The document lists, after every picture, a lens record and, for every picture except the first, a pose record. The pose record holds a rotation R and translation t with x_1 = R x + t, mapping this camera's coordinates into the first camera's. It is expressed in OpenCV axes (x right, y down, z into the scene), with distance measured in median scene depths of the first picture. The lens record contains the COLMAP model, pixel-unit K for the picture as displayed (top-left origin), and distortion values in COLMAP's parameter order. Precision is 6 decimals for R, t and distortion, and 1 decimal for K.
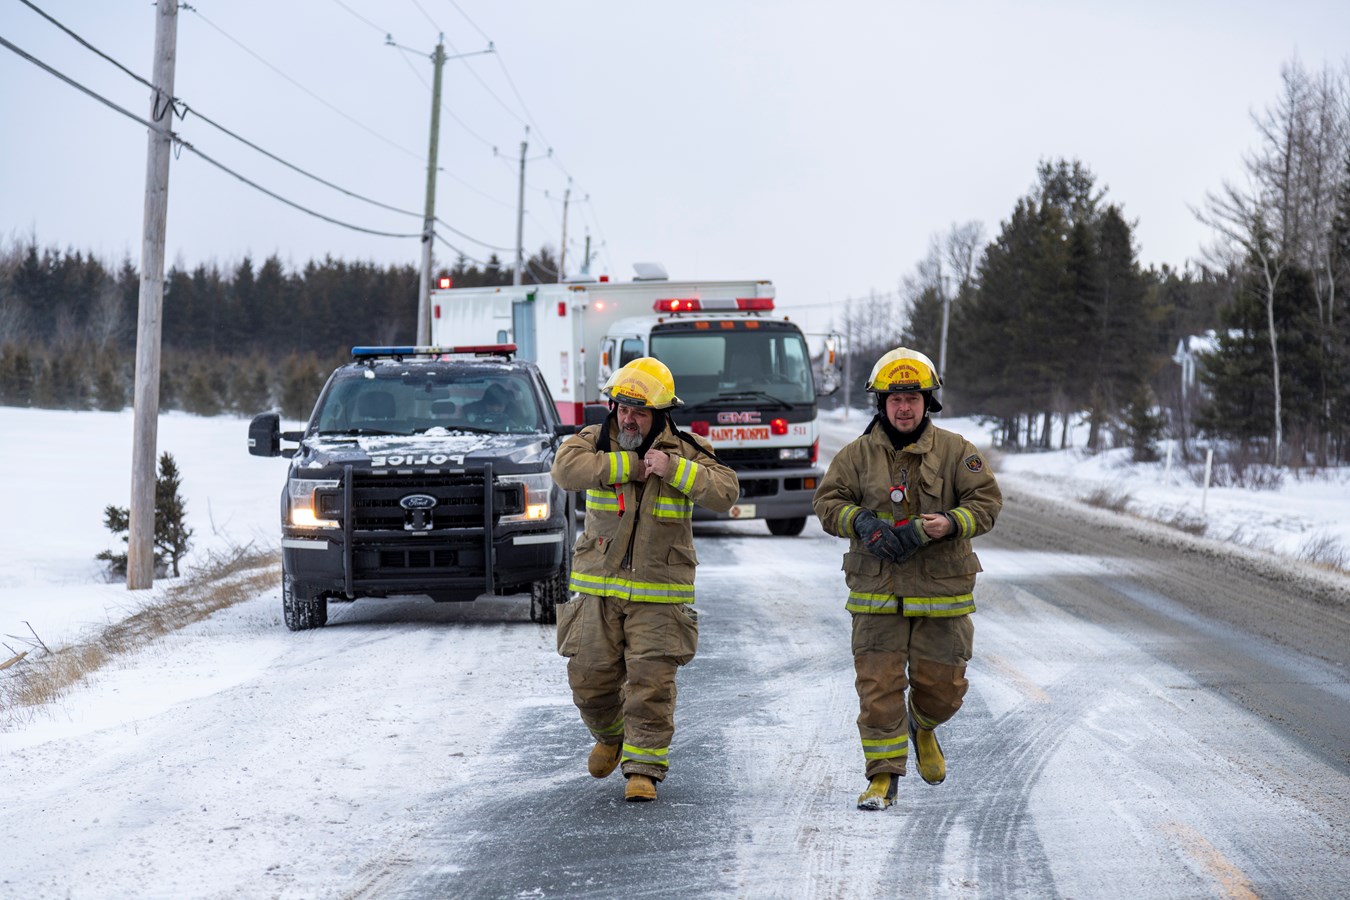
lens RADIAL K [[3332.4, 0, 675.0], [0, 3332.4, 450.0], [0, 0, 1]] dist [-0.029102, -0.343155]
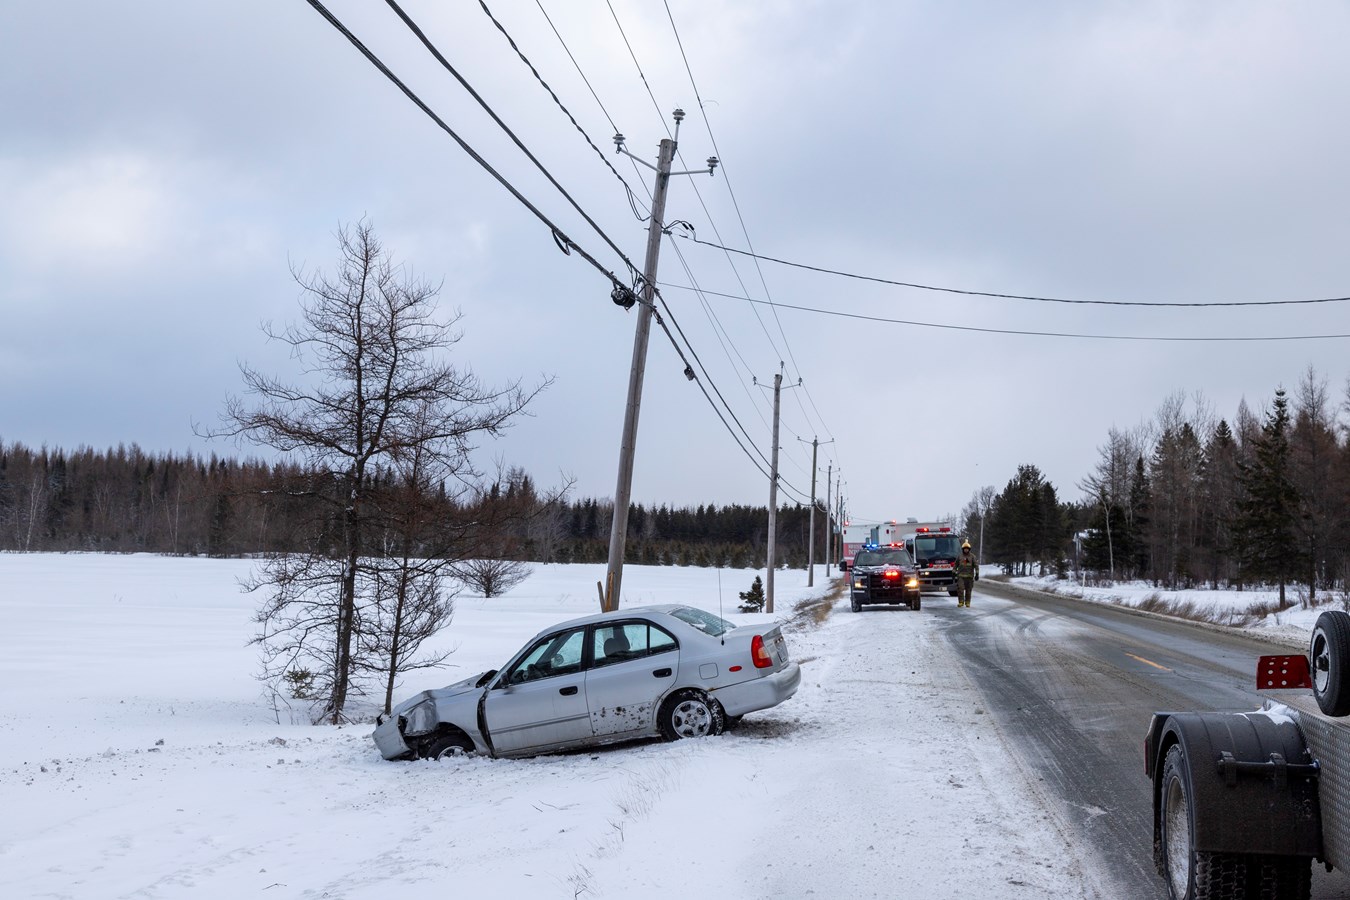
lens RADIAL K [[1580.2, 0, 673.0], [0, 1580.2, 420.7], [0, 0, 1]] dist [-0.014627, -0.032274]
pose [[0.994733, -0.020379, -0.100455, -0.038583], [0.009887, 0.994544, -0.103849, 0.005082], [0.102024, 0.102309, 0.989507, -0.289242]]
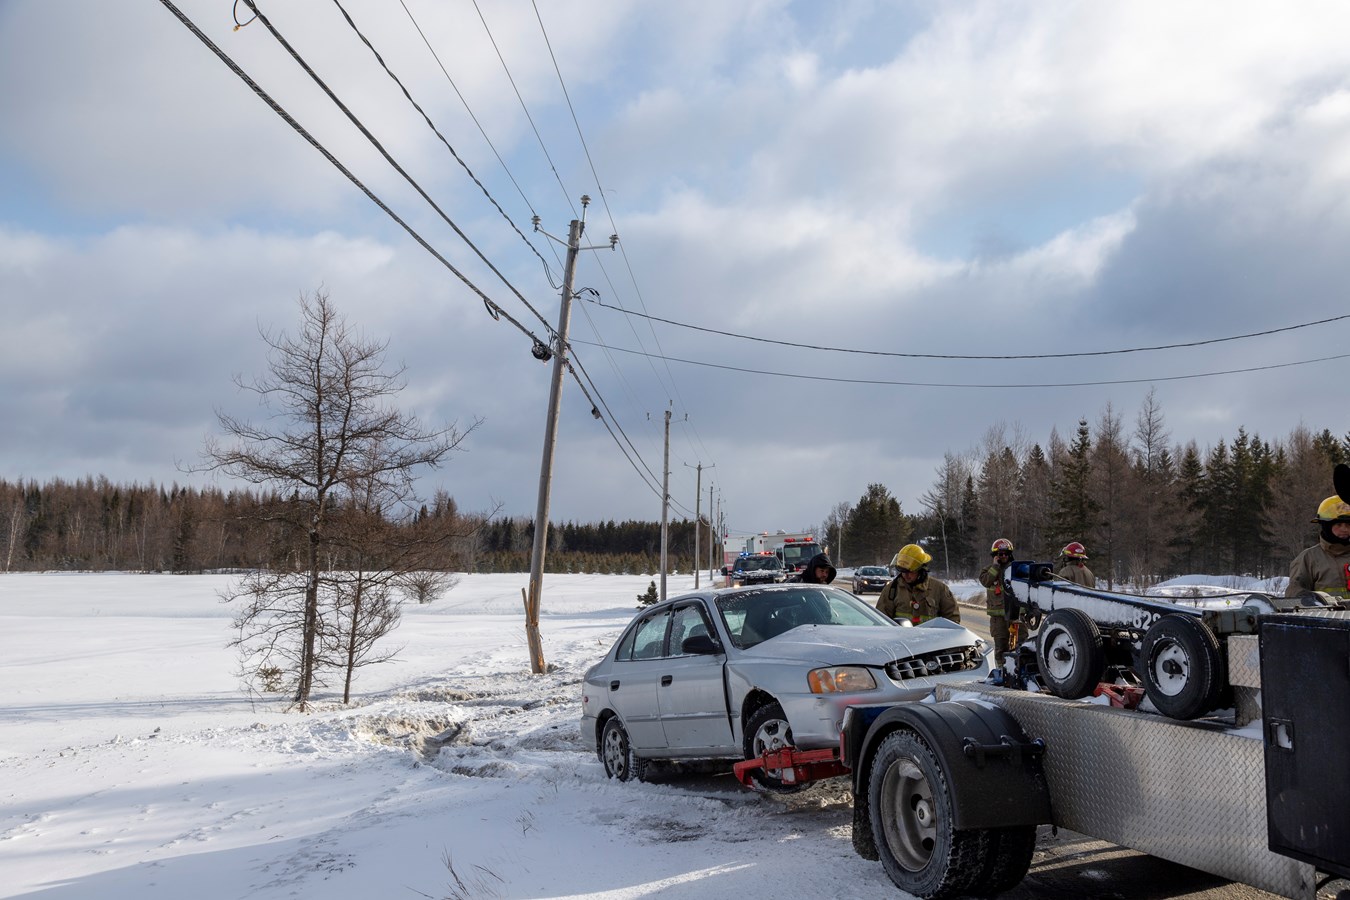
lens RADIAL K [[1356.5, 0, 675.0], [0, 1356.5, 450.0], [0, 0, 1]] dist [0.012180, -0.008780]
pose [[0.999109, -0.031641, -0.027940, -0.039041], [0.028668, 0.994465, -0.101086, 0.005164], [0.030984, 0.100195, 0.994485, -0.302079]]
